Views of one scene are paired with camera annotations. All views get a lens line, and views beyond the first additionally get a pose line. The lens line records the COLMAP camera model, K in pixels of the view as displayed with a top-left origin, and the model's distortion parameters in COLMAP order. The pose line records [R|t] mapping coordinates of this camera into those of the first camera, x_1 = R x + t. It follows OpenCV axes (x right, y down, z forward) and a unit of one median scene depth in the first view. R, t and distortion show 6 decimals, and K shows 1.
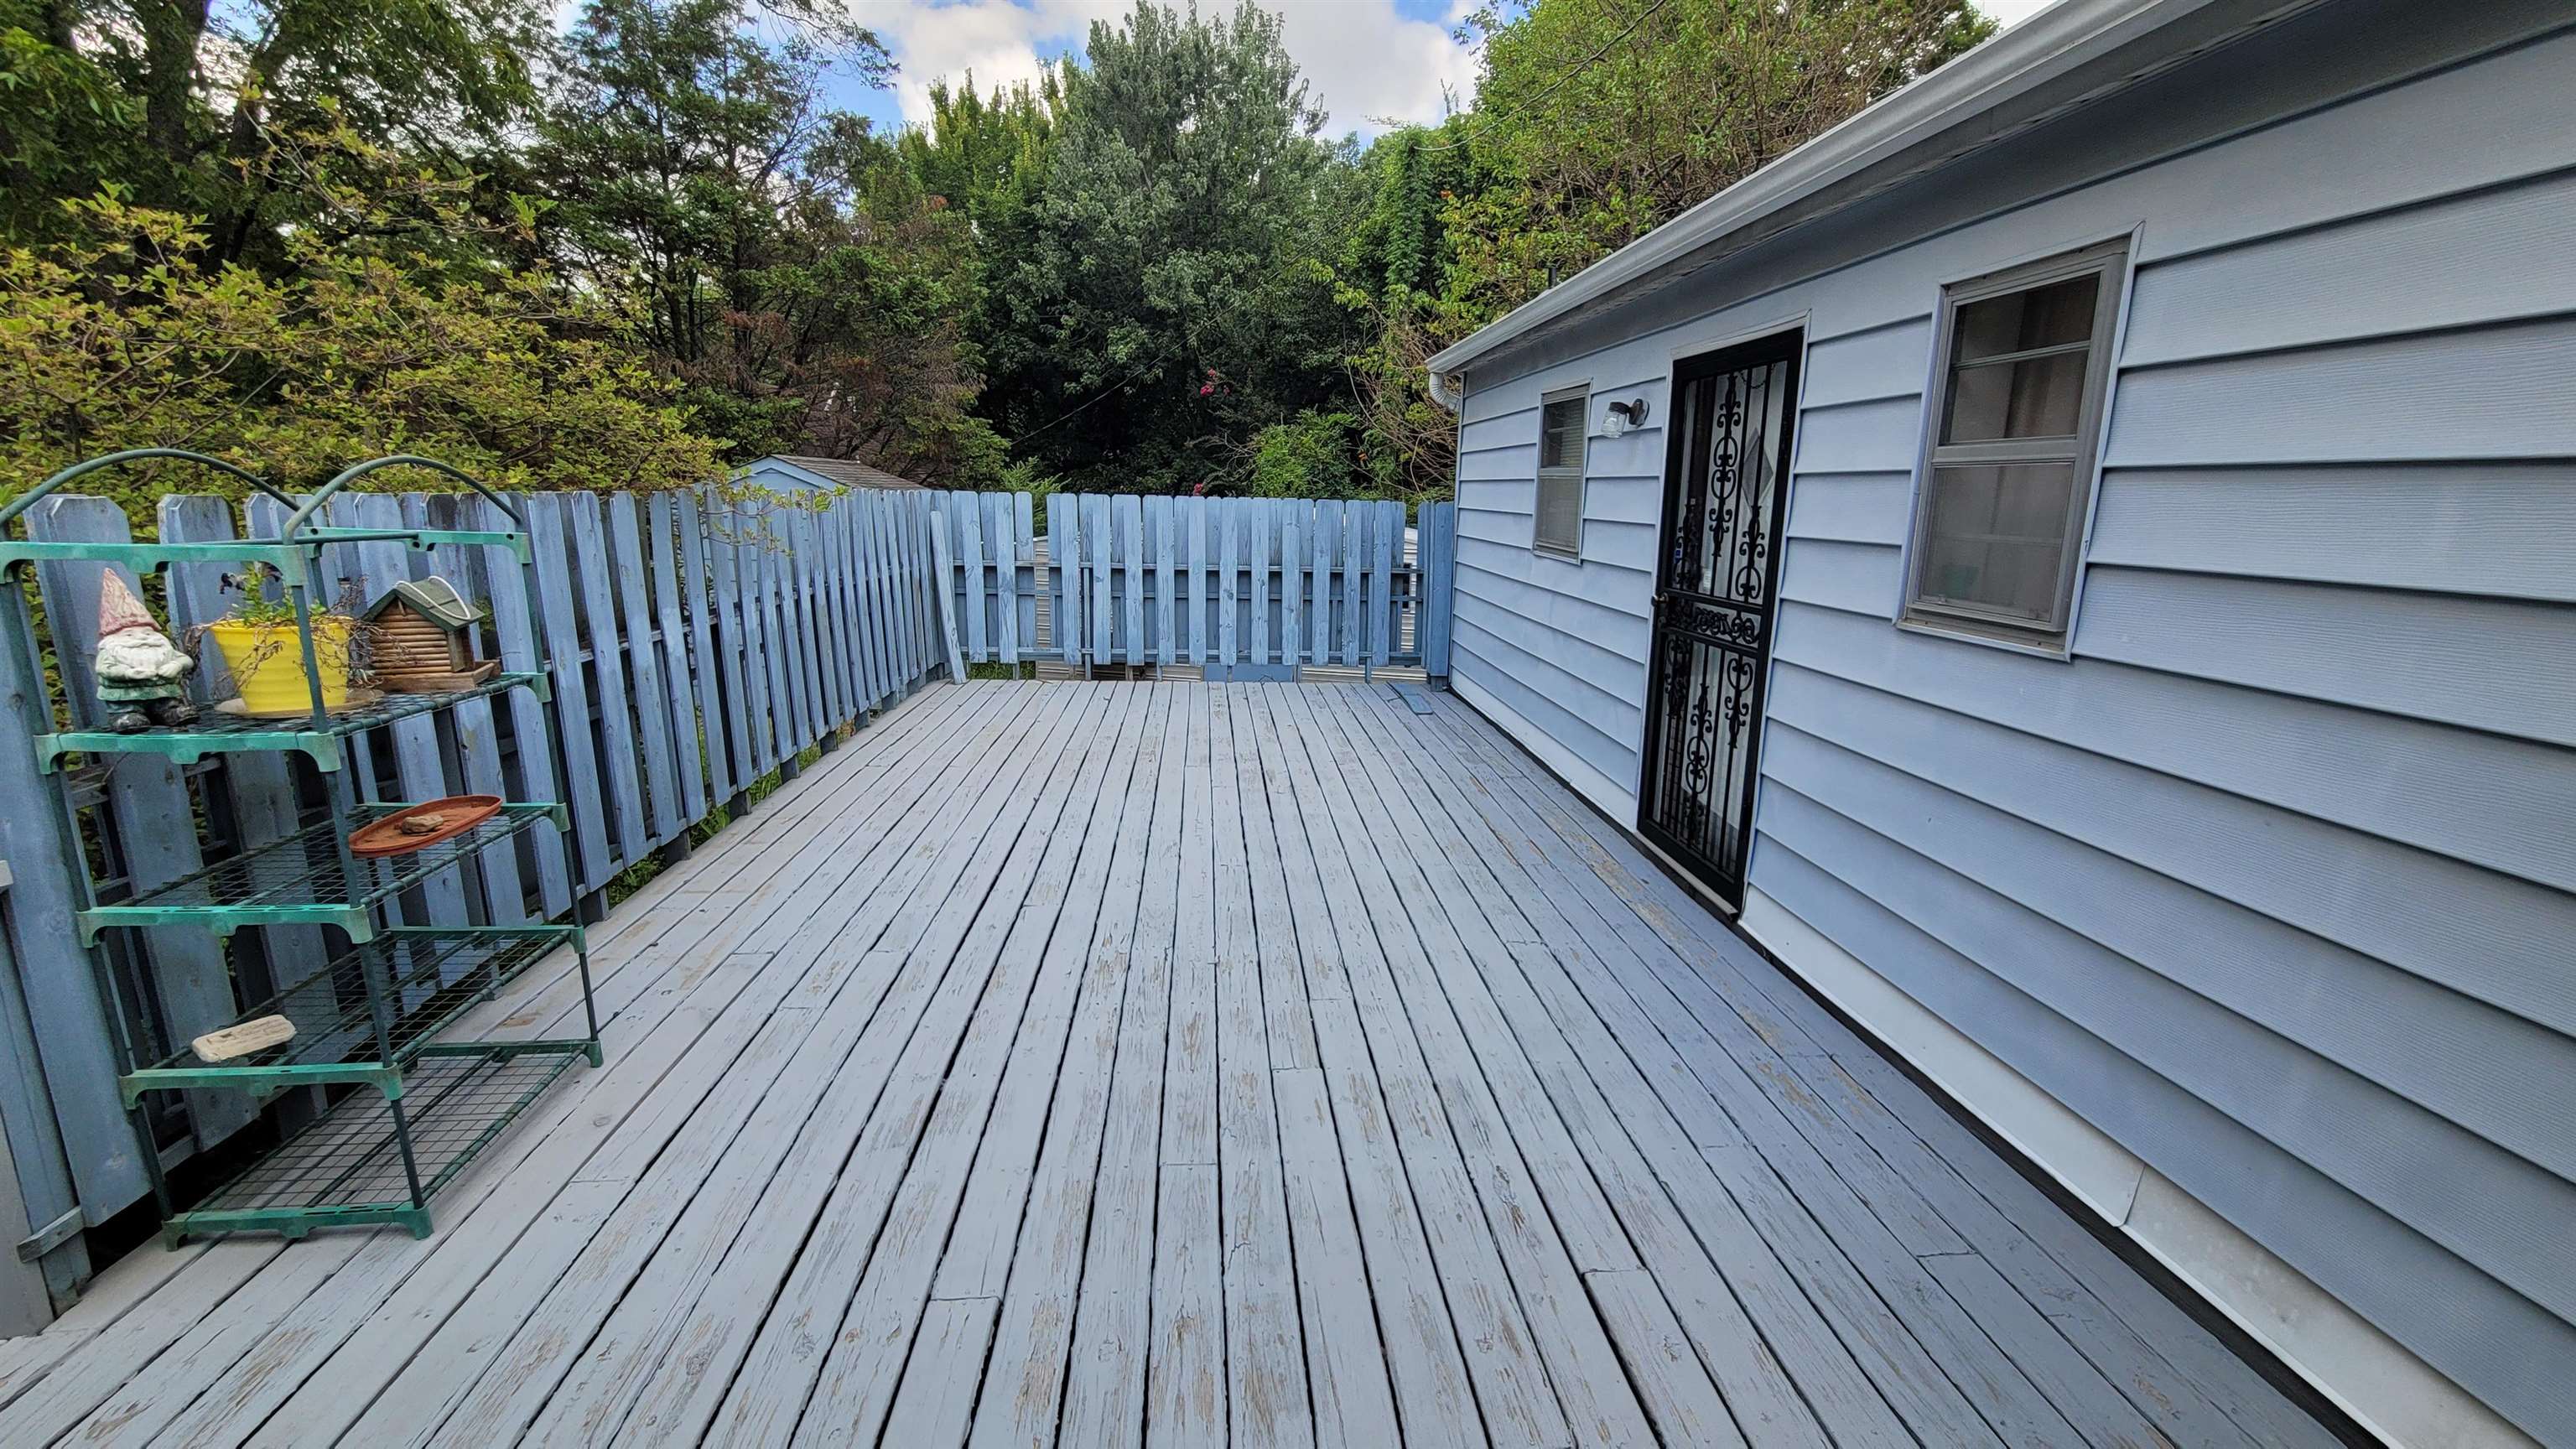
lens RADIAL K [[1058.4, 0, 1276.8], [0, 1058.4, 733.8], [0, 0, 1]] dist [-0.002851, 0.000231]
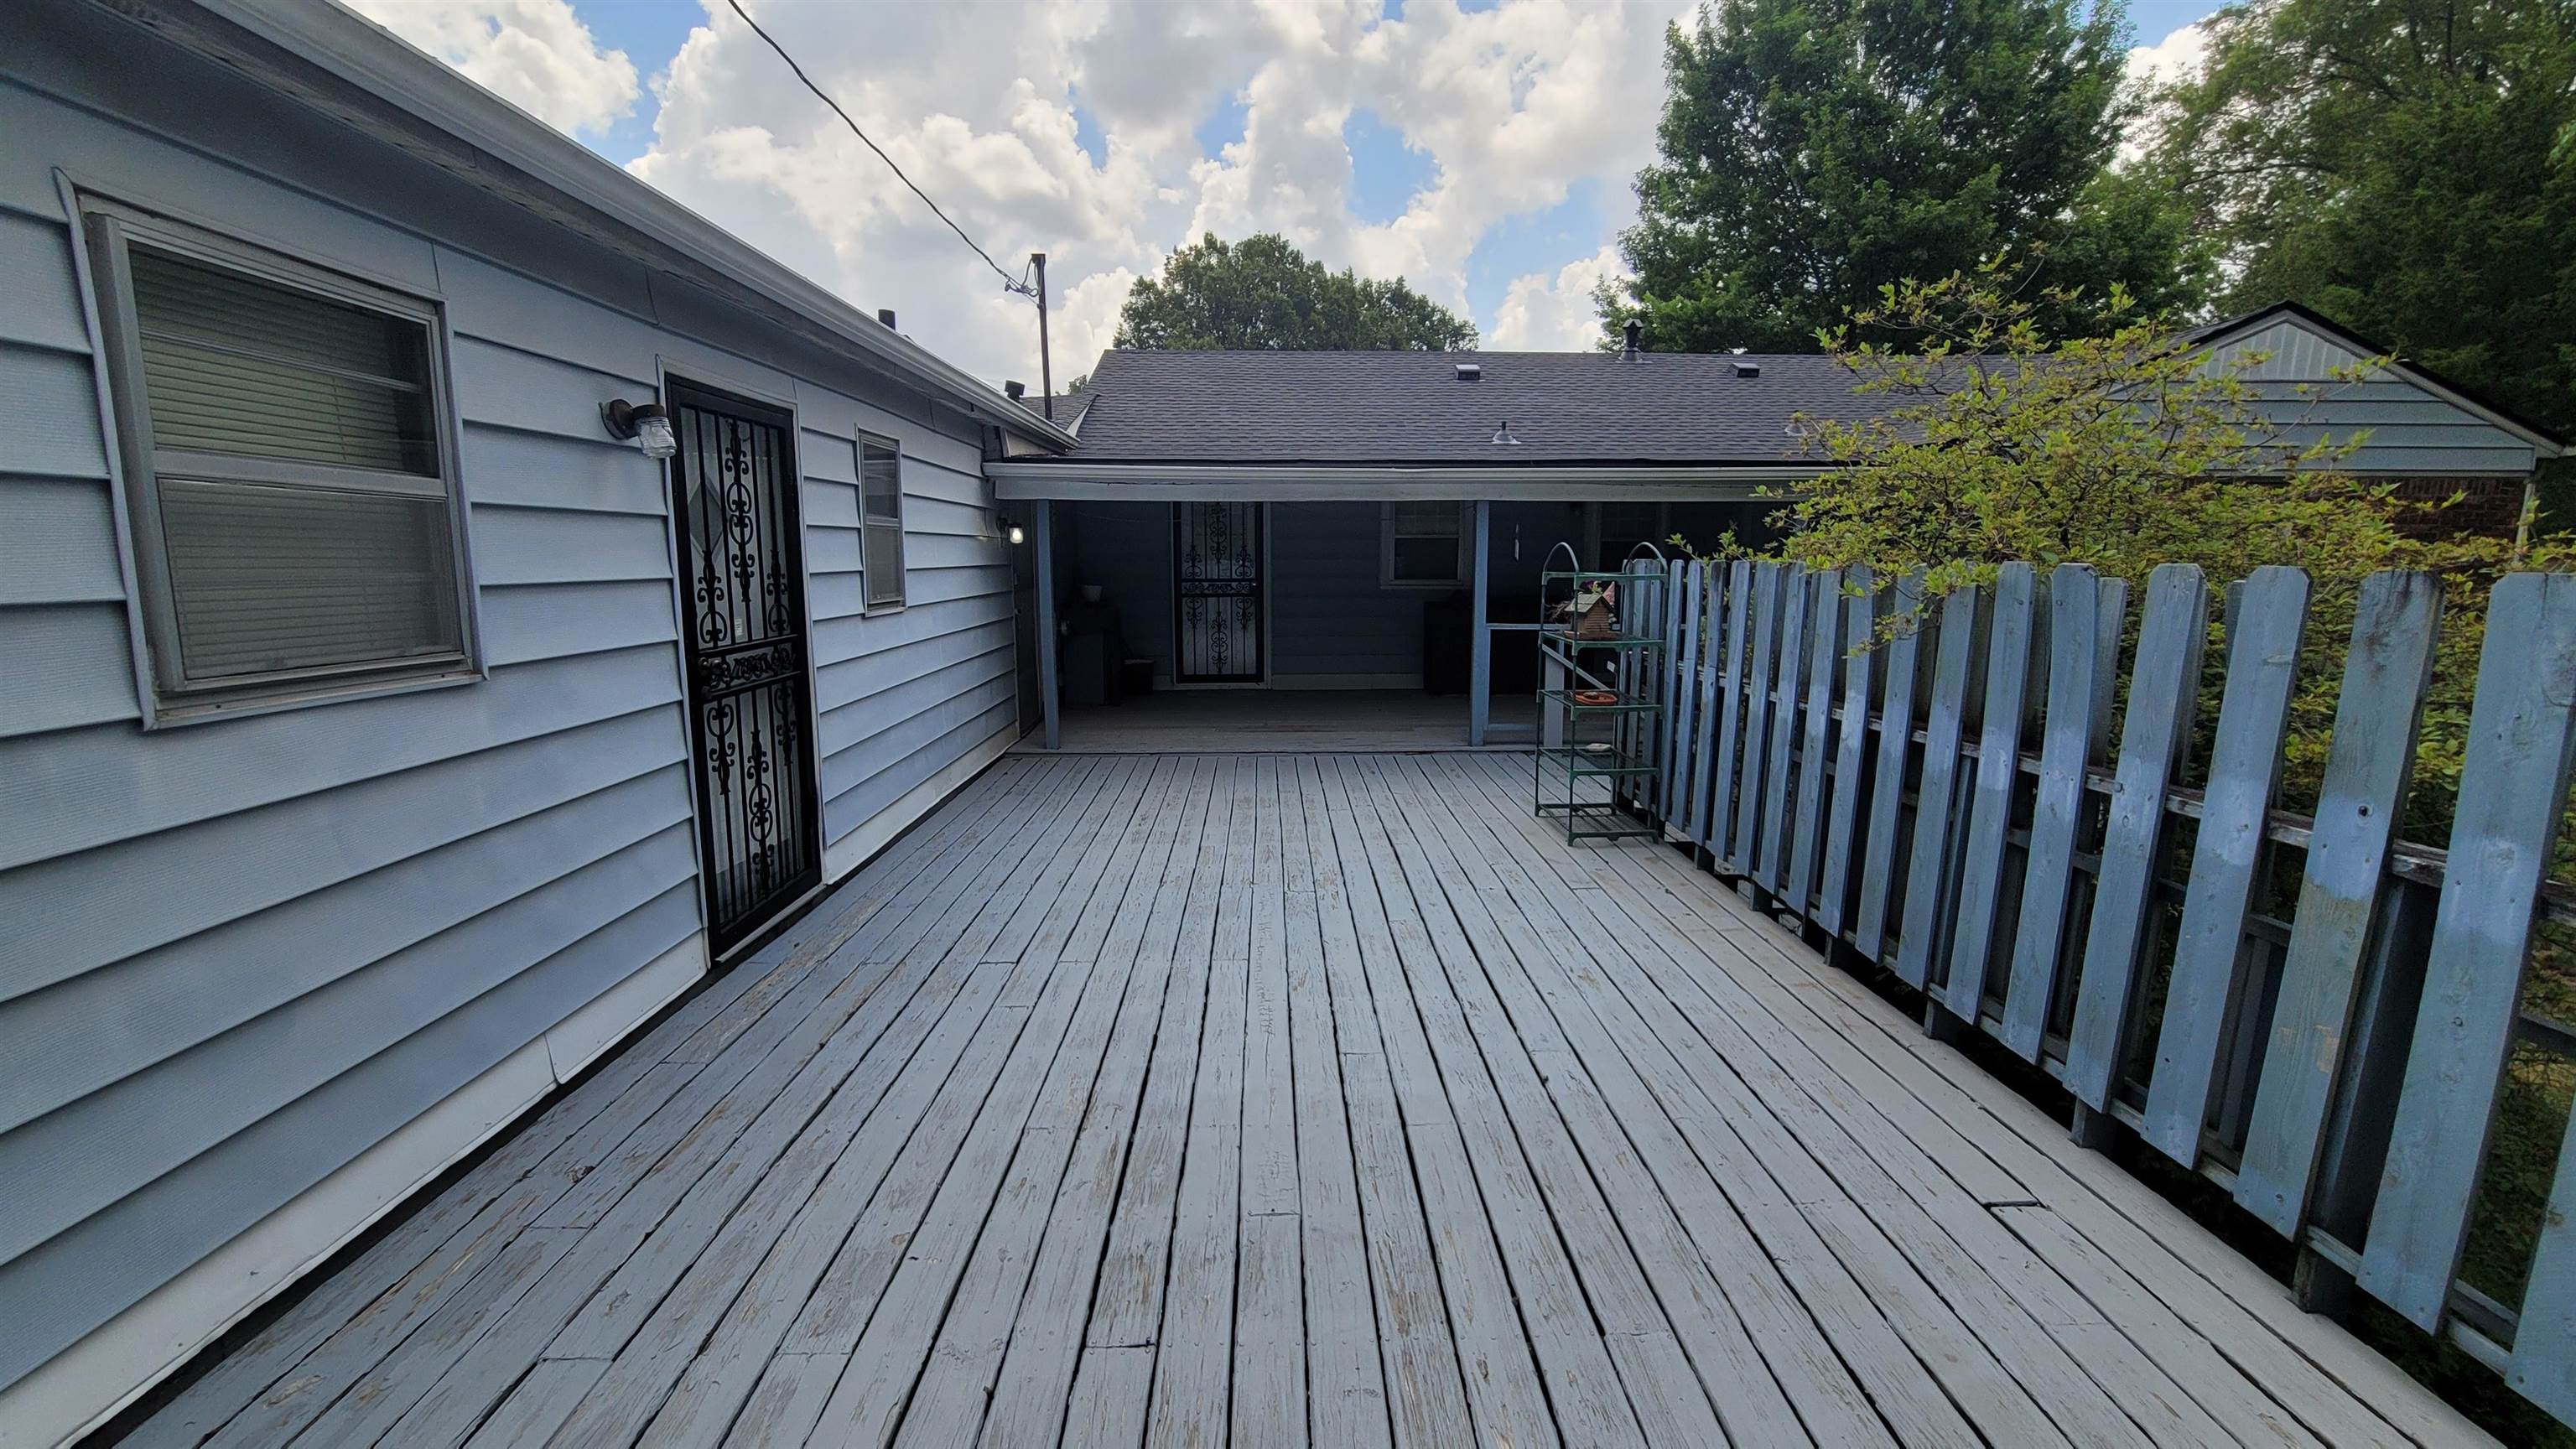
lens RADIAL K [[1058.4, 0, 1281.3], [0, 1058.4, 725.3], [0, 0, 1]] dist [-0.002851, 0.000231]
pose [[-0.998239, -0.032061, 0.049909, -0.137224], [-0.010725, 0.925037, 0.379726, -0.439562], [-0.058342, 0.378522, -0.923752, 1.916041]]
